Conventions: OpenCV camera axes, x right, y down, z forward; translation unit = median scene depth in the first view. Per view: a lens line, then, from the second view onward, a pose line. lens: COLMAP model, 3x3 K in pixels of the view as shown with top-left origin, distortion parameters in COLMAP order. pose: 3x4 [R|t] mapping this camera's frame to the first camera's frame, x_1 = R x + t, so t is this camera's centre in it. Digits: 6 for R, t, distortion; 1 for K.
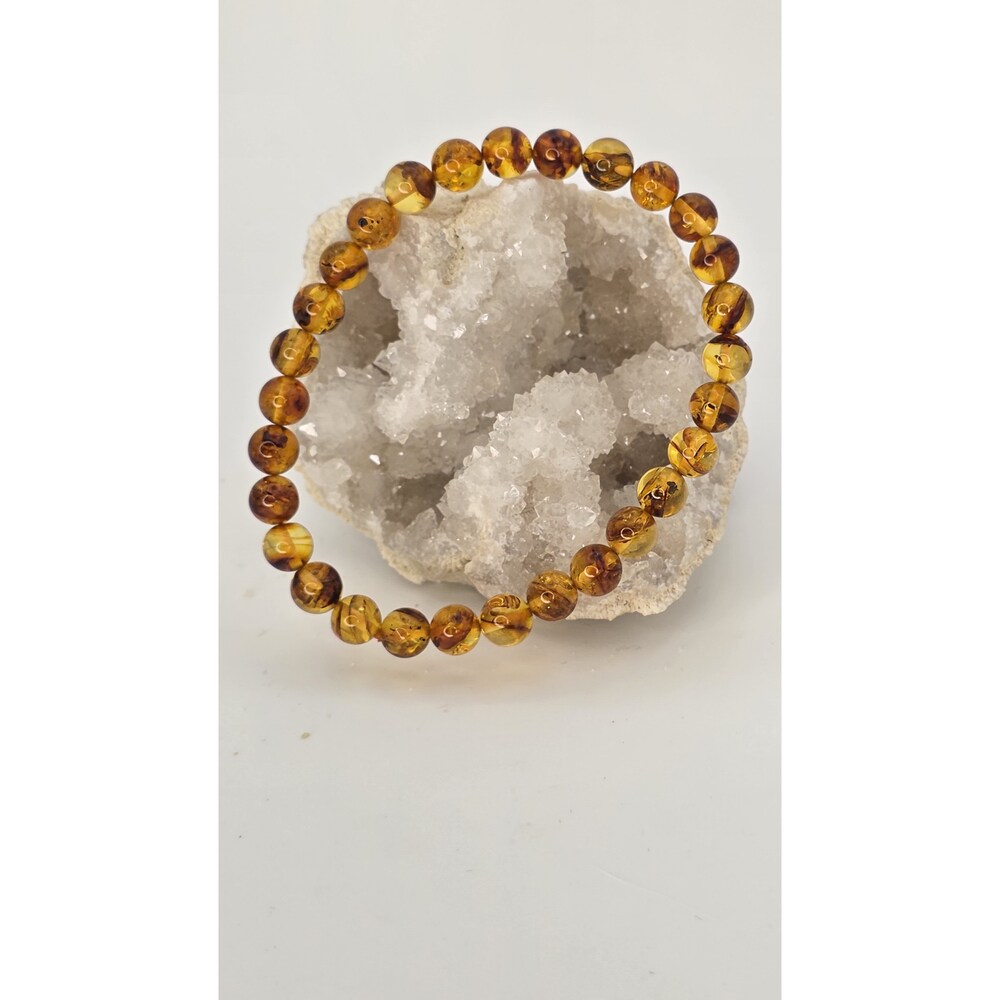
lens RADIAL K [[2267.1, 0, 663.3], [0, 2267.1, 499.1], [0, 0, 1]] dist [0.036506, -0.033826]
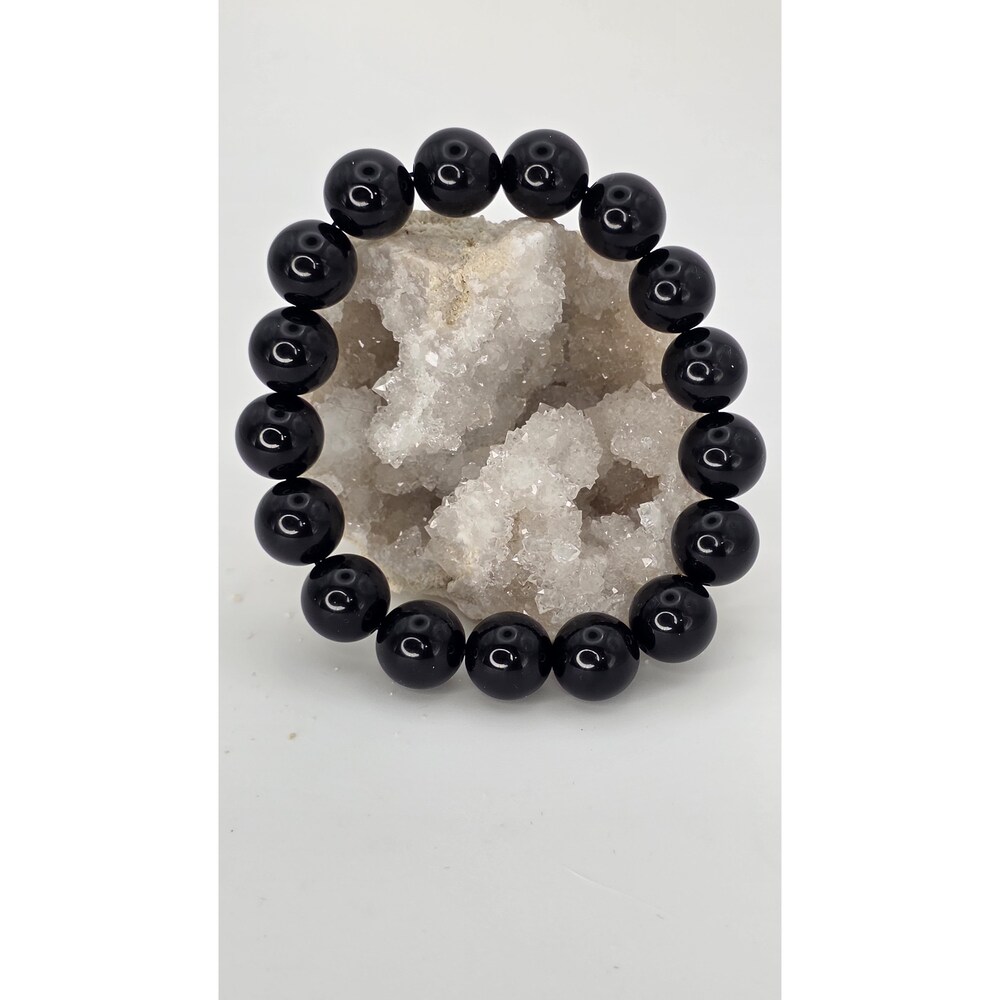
lens RADIAL K [[2267.1, 0, 663.3], [0, 2267.1, 499.1], [0, 0, 1]] dist [0.036506, -0.033826]
pose [[0.994715, 0.055643, 0.086285, -0.082489], [-0.063061, 0.994317, 0.085770, -0.109473], [-0.081022, -0.090758, 0.992572, -0.056060]]
